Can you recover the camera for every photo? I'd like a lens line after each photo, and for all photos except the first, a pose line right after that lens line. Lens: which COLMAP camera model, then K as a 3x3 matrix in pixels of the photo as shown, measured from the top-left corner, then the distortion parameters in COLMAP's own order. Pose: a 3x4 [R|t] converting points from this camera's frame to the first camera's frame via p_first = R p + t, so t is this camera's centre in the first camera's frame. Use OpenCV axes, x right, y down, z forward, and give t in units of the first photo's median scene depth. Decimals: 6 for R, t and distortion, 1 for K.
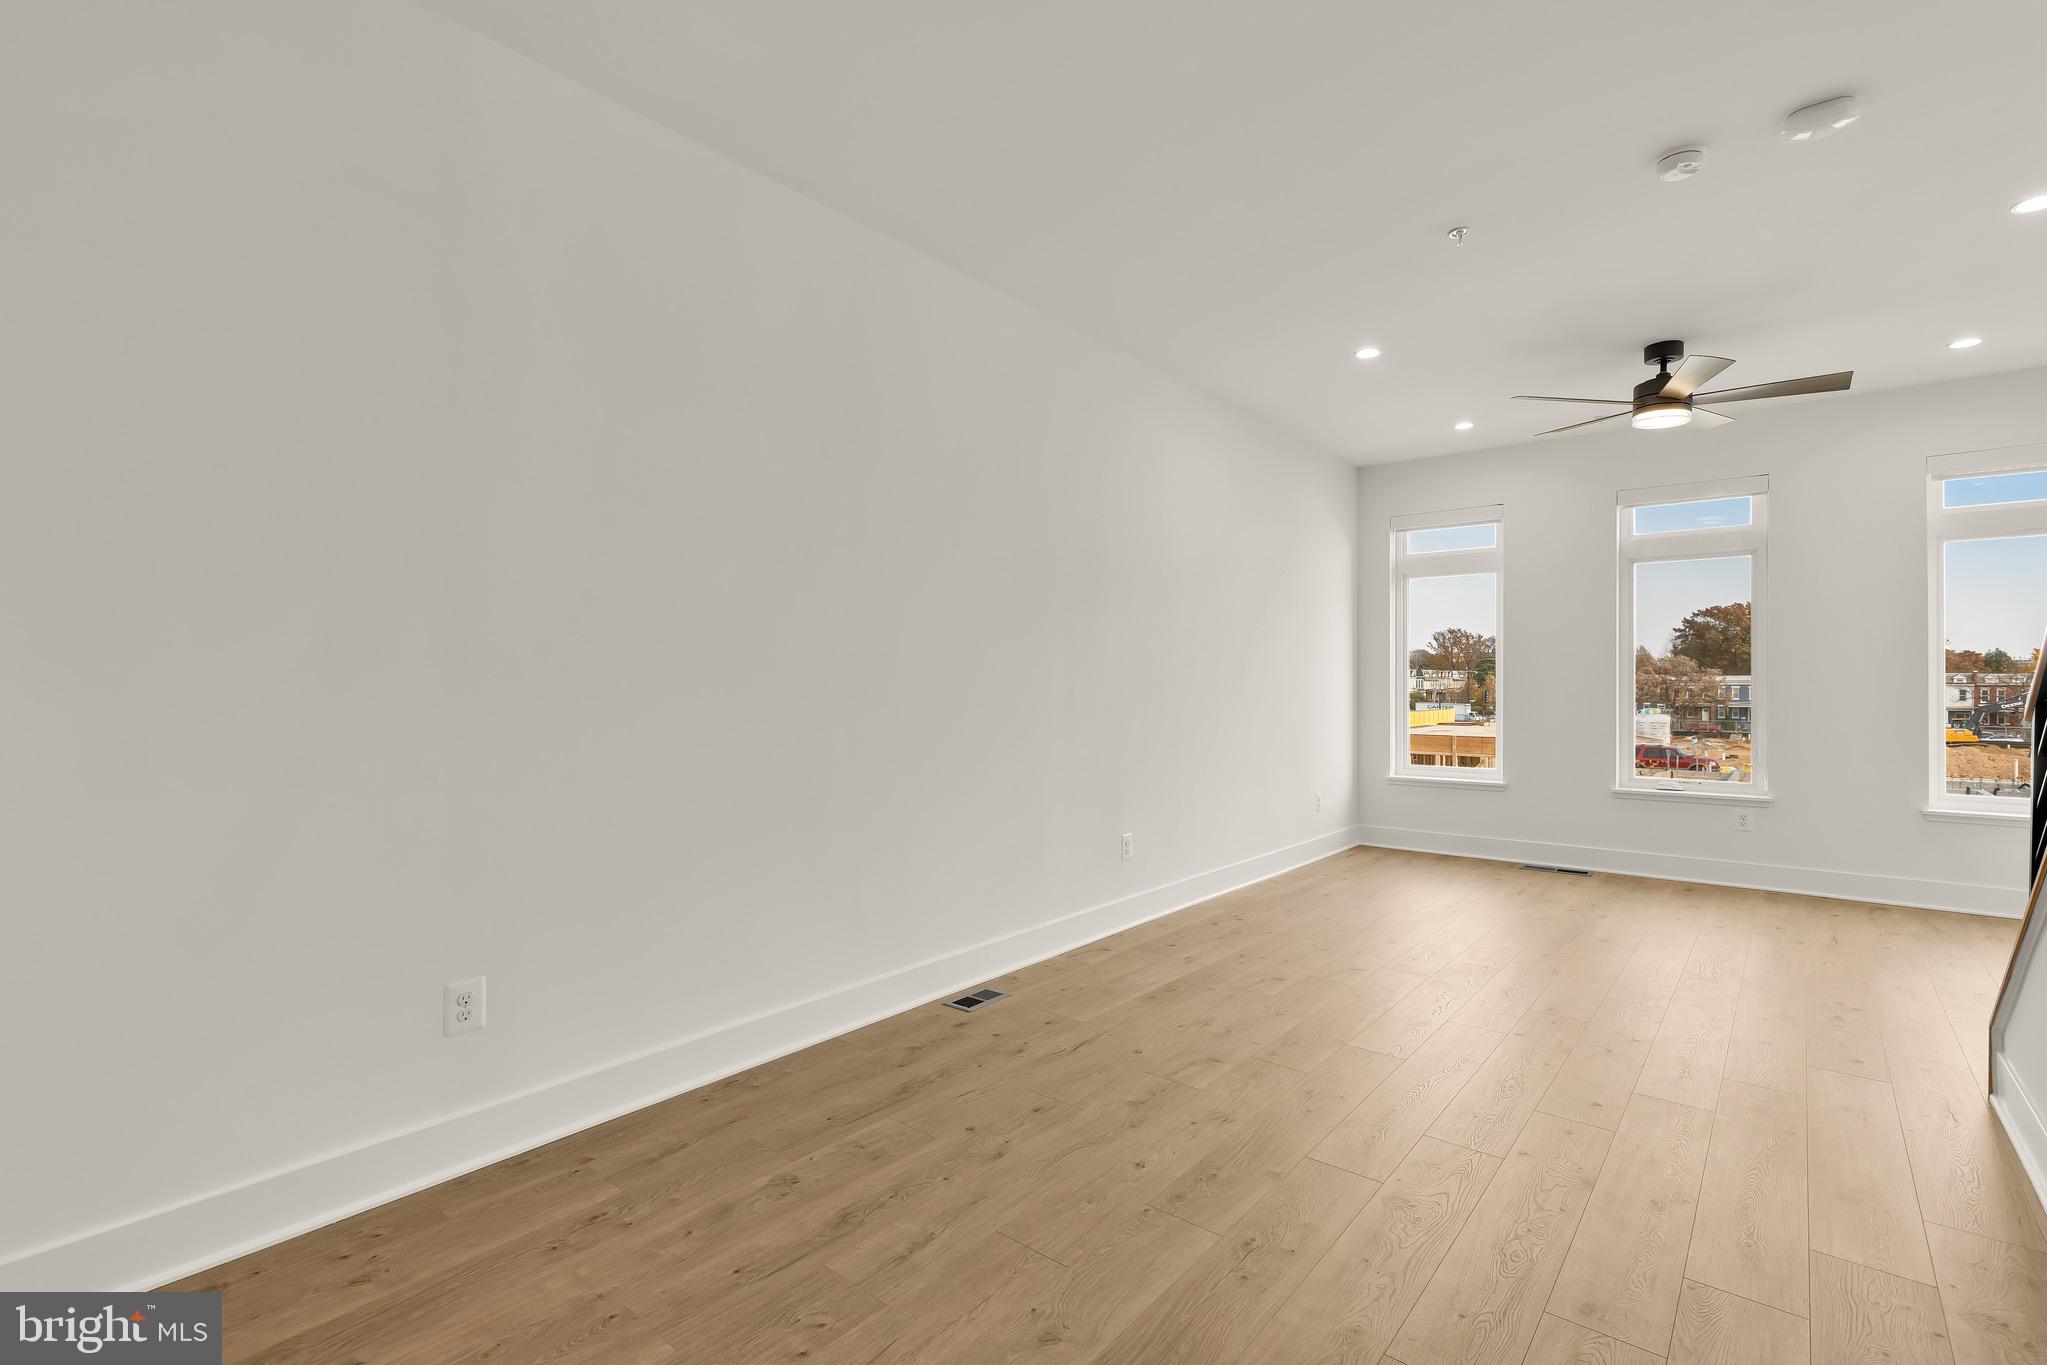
lens RADIAL K [[935.2, 0, 1025.8], [0, 935.2, 683.3], [0, 0, 1]] dist [0.010648, -0.001851]
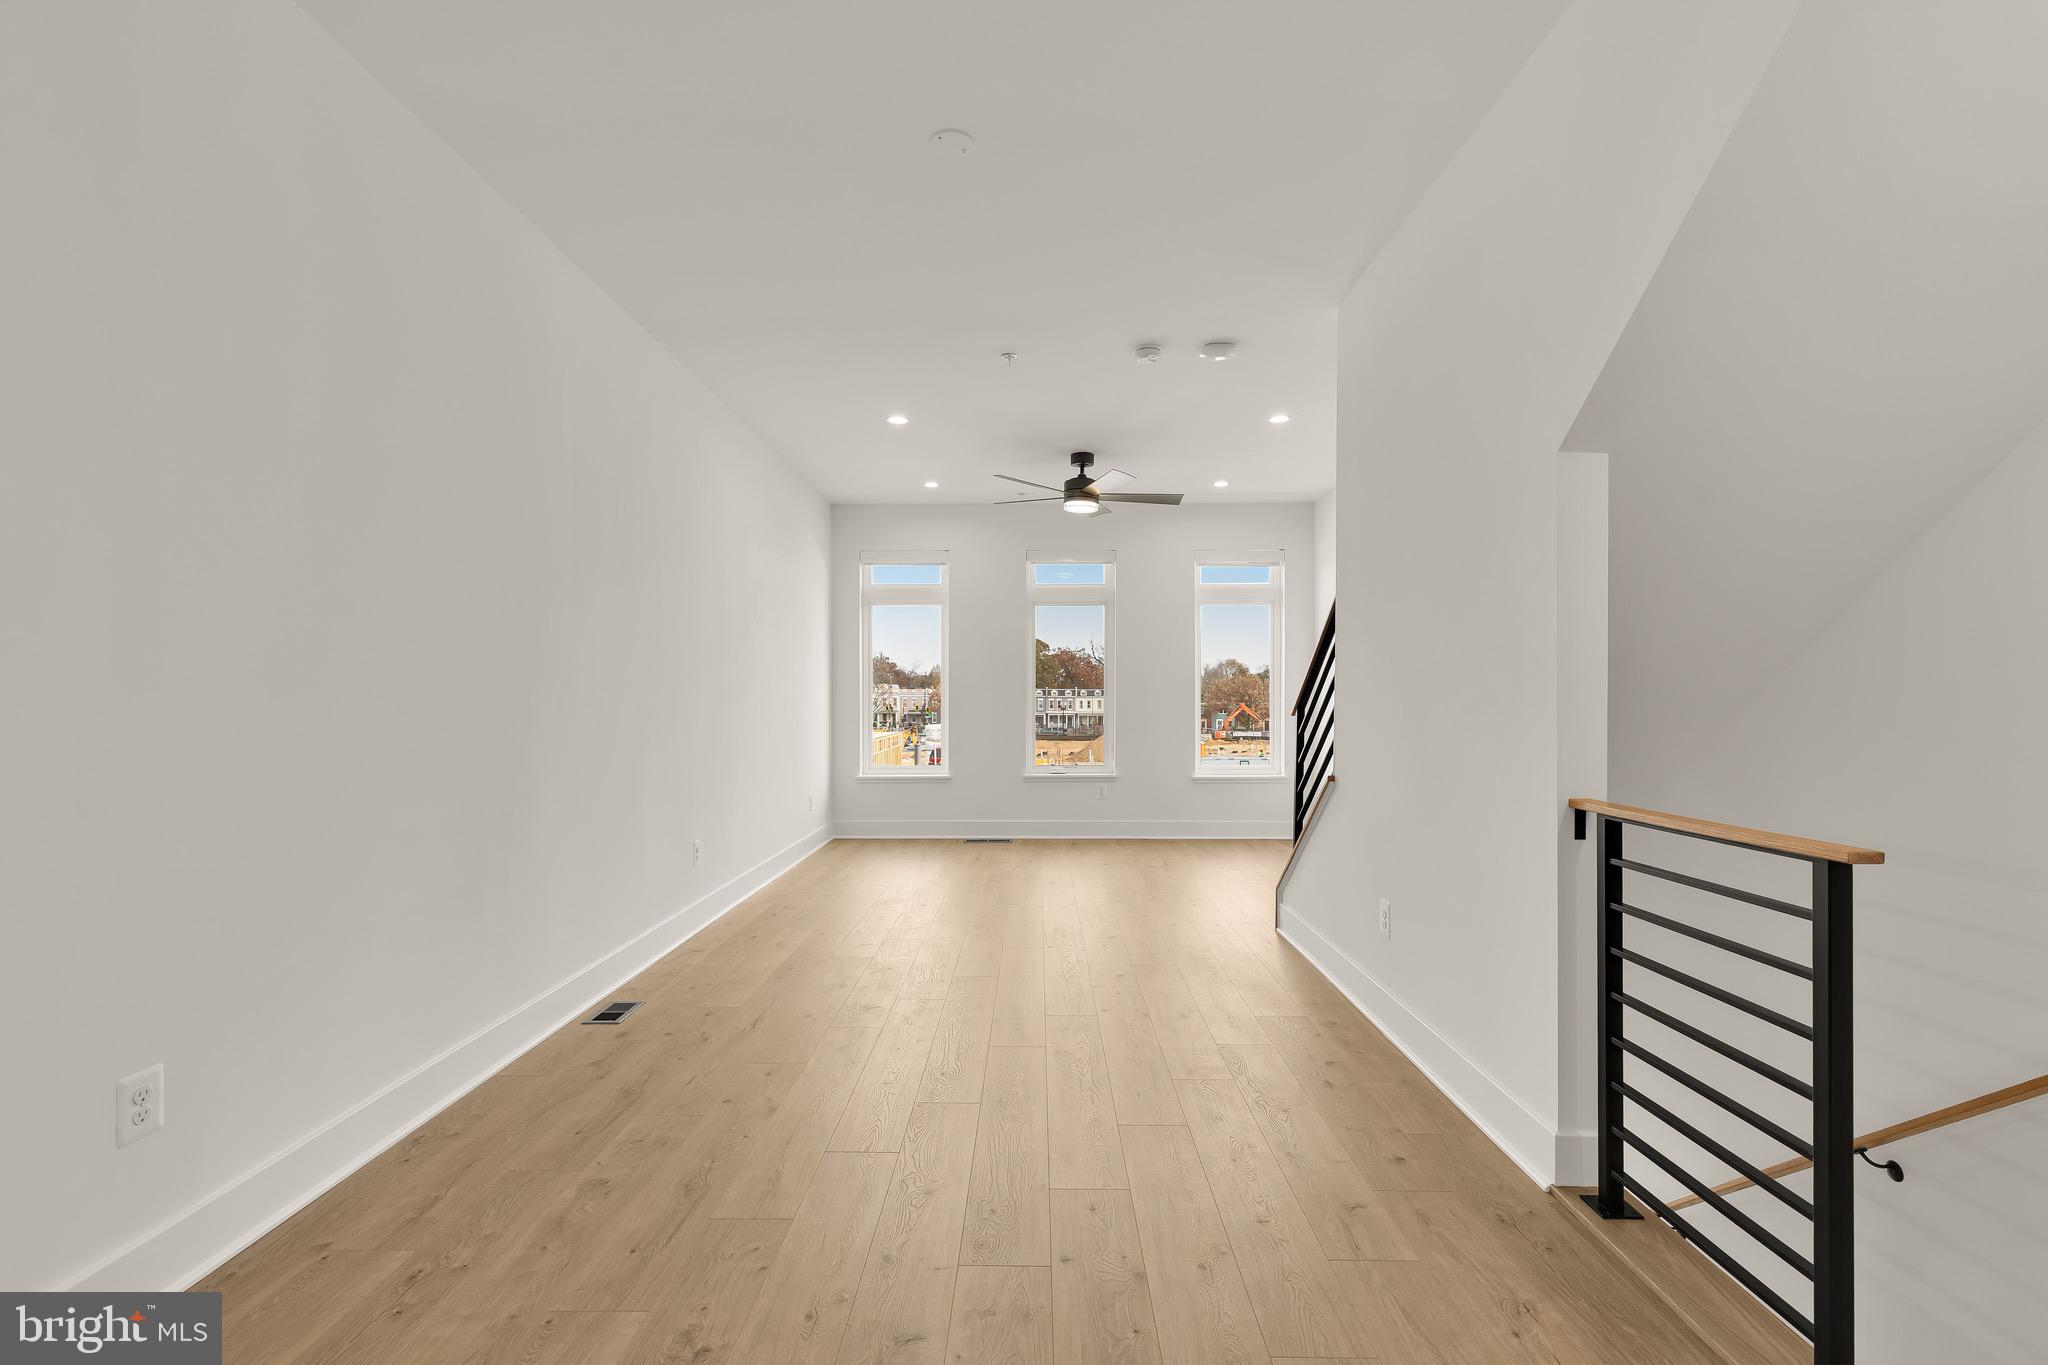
lens RADIAL K [[935.6, 0, 1027.7], [0, 935.6, 706.9], [0, 0, 1]] dist [0.010648, -0.001851]
pose [[0.778679, -0.007898, 0.627372, -0.275691], [0.000759, 0.999932, 0.011645, 0.001100], [-0.627422, -0.008591, 0.778632, -0.042386]]
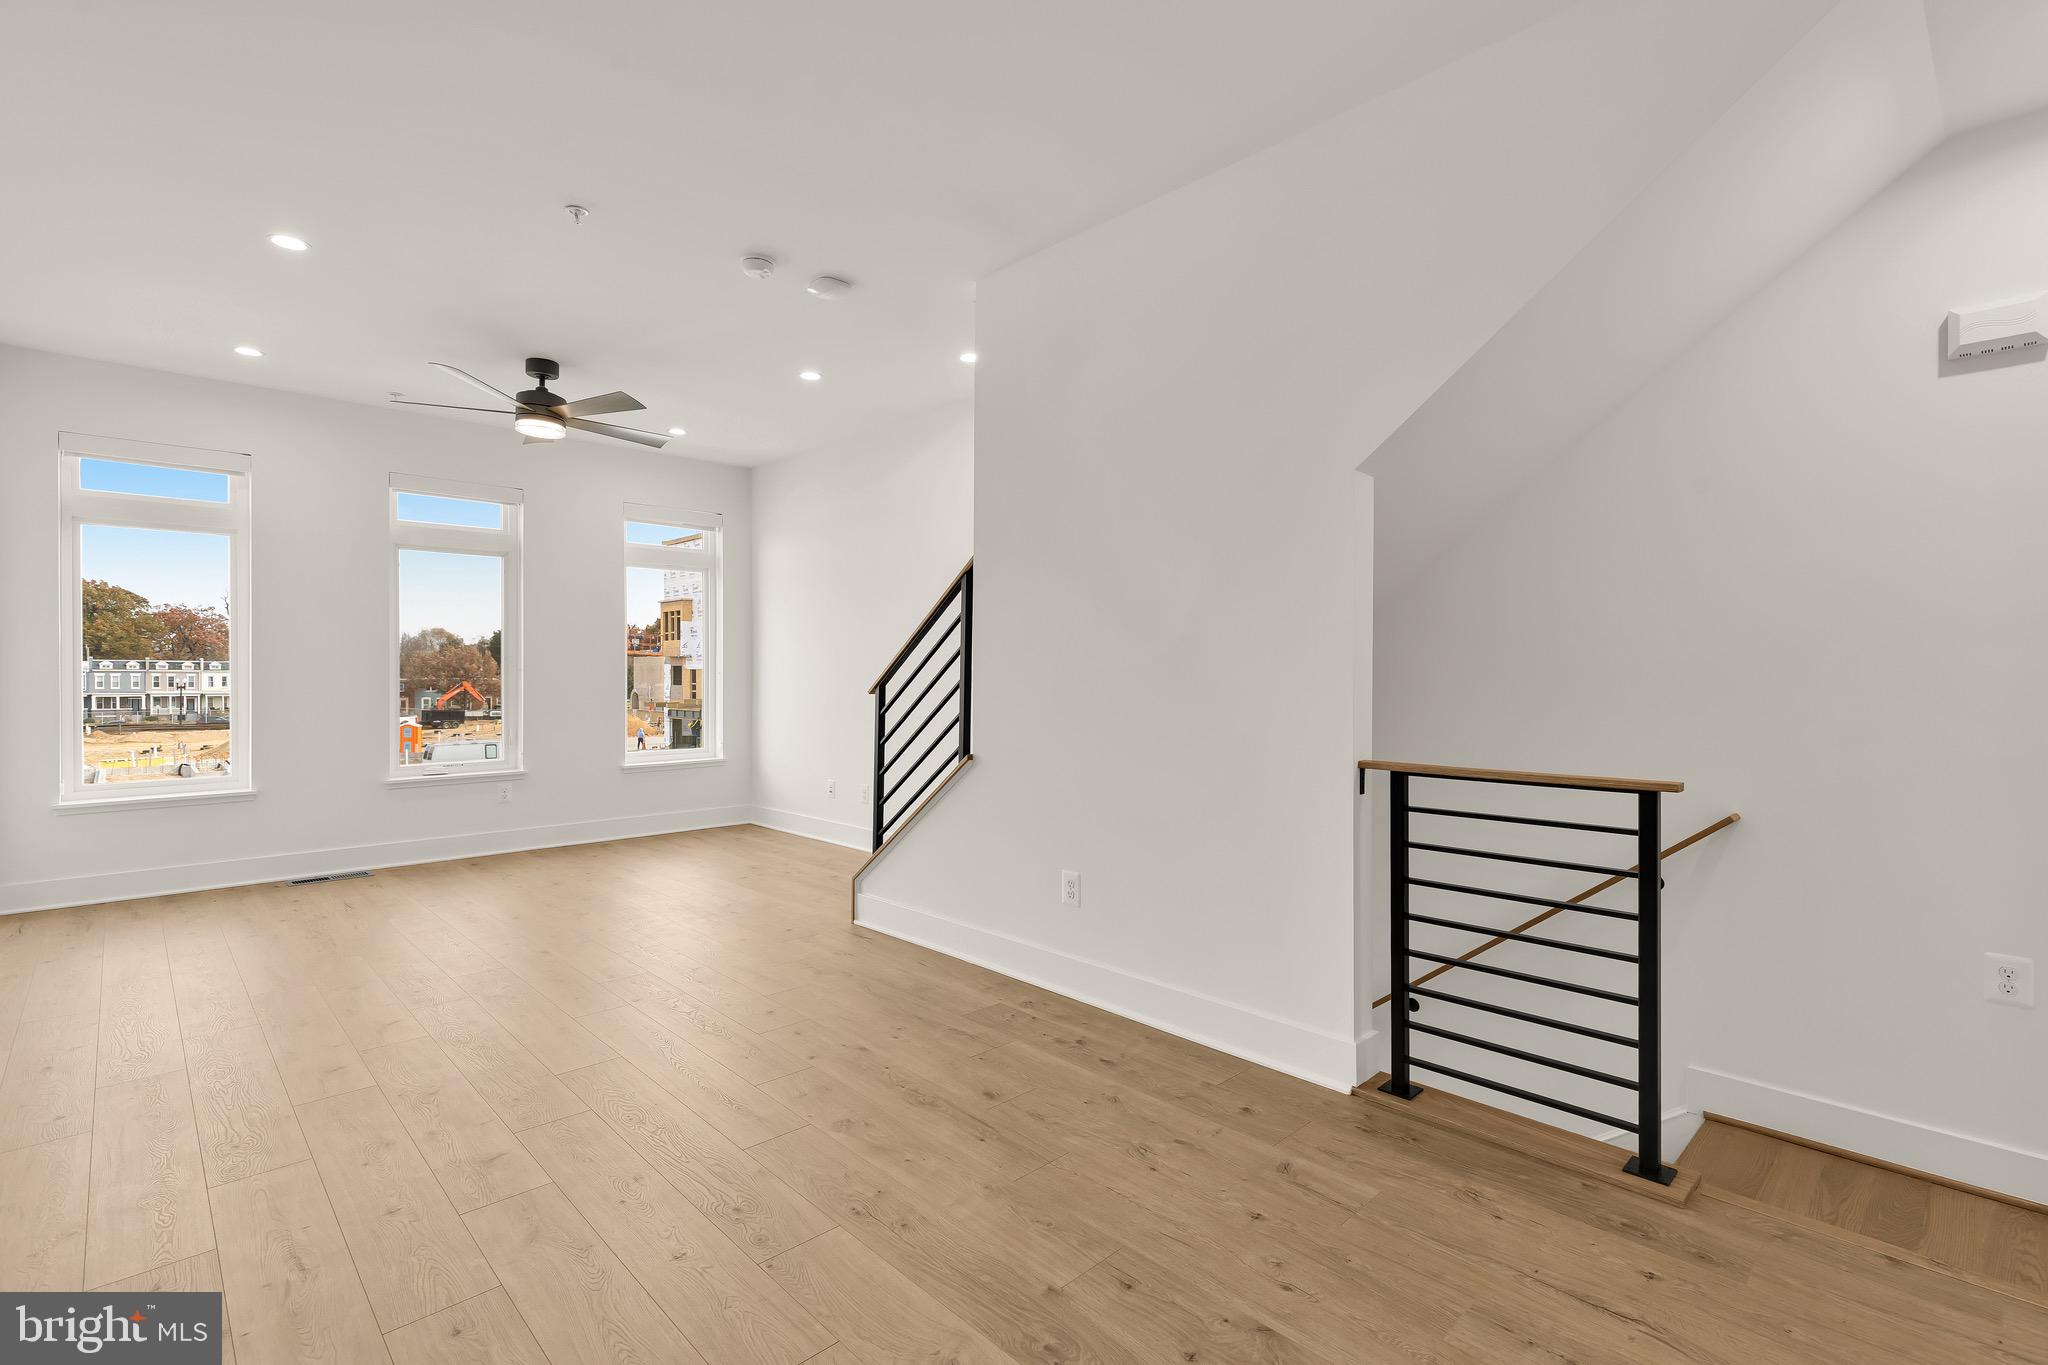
lens RADIAL K [[935.6, 0, 1026.7], [0, 935.6, 680.3], [0, 0, 1]] dist [0.010648, -0.001851]
pose [[0.115611, -0.010719, 0.993237, -0.359402], [-0.000065, 0.999942, 0.010799, -0.001536], [-0.993295, -0.001313, 0.115603, 0.325994]]
